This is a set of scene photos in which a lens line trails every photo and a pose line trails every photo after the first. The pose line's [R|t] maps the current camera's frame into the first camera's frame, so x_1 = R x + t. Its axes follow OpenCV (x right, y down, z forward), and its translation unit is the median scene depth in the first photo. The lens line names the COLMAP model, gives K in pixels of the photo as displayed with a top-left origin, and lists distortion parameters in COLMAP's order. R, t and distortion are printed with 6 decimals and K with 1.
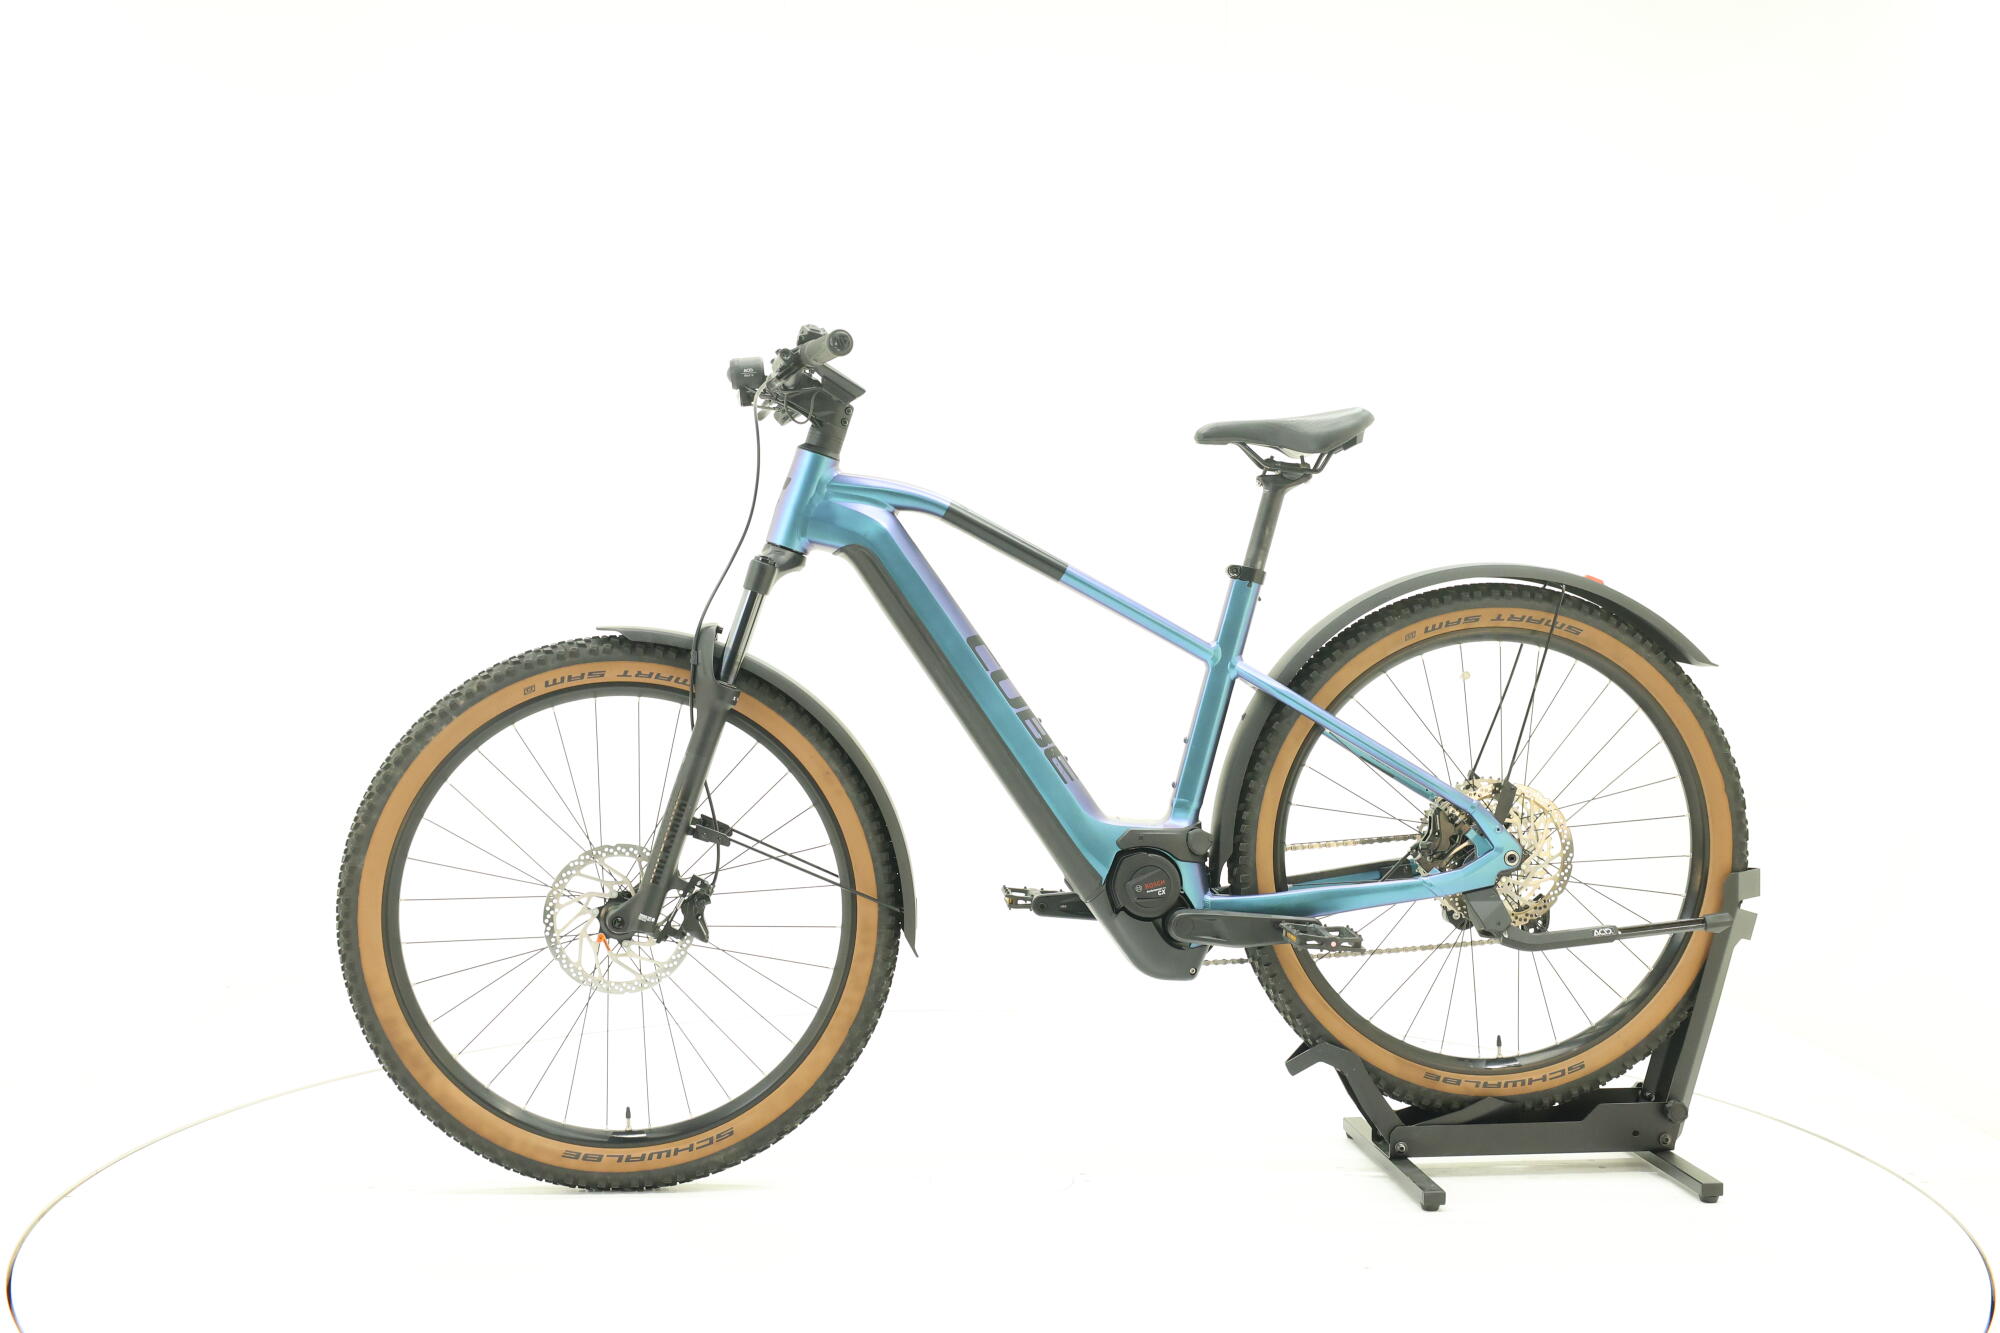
lens RADIAL K [[2240.8, 0, 1000.0], [0, 2240.8, 666.5], [0, 0, 1]] dist [-0.003084, -0.000901]
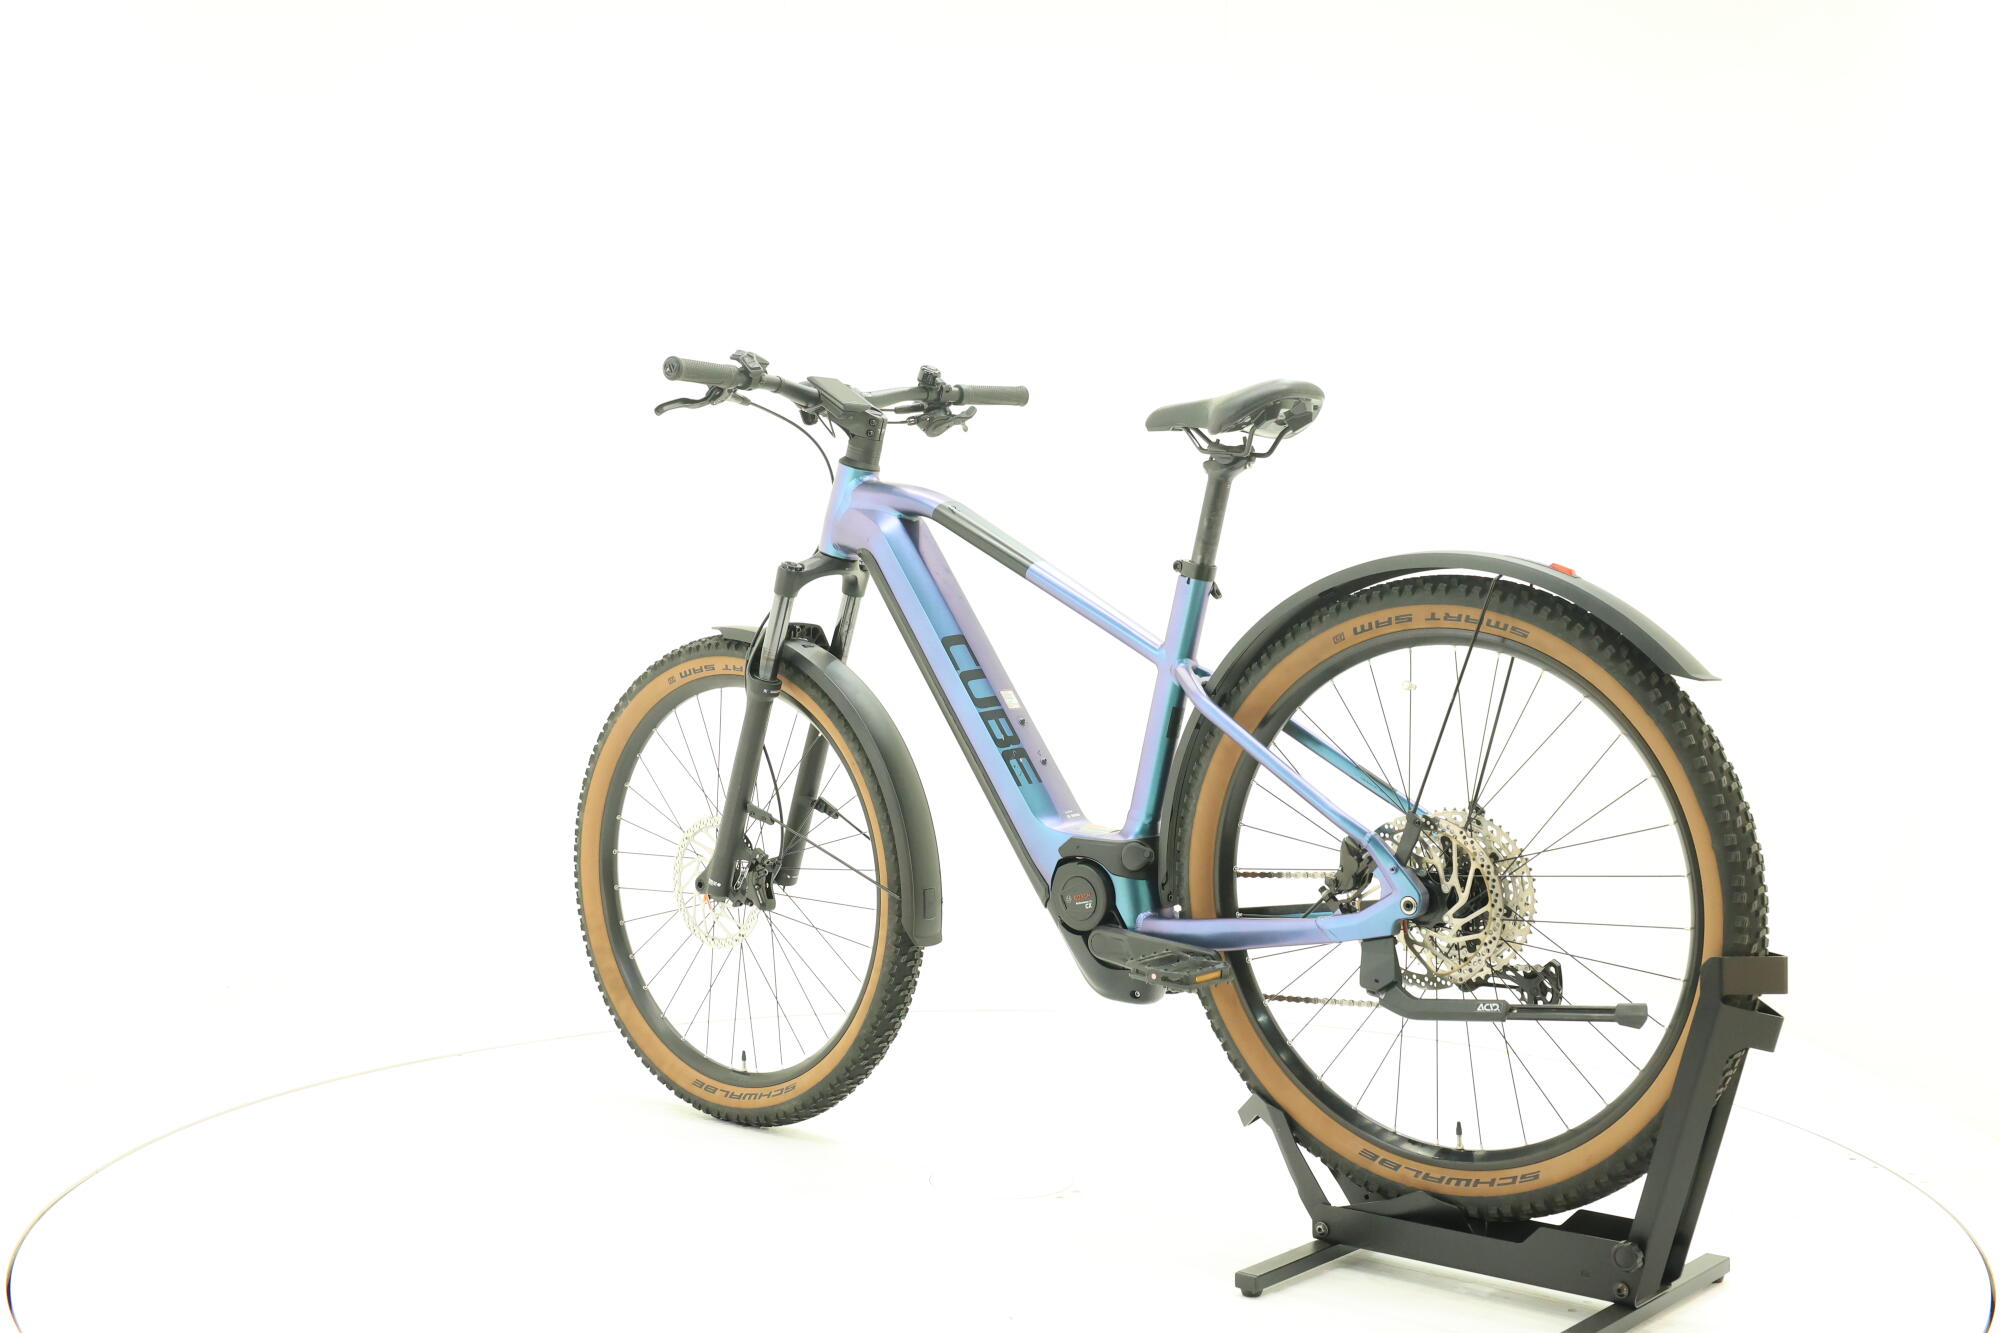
lens RADIAL K [[2240.8, 0, 1000.0], [0, 2240.8, 666.5], [0, 0, 1]] dist [-0.003084, -0.000901]
pose [[0.673698, 0.013812, -0.738878, 0.729873], [-0.020588, 0.999788, -0.000082, 0.000001], [0.738720, 0.015268, 0.673839, 0.319361]]
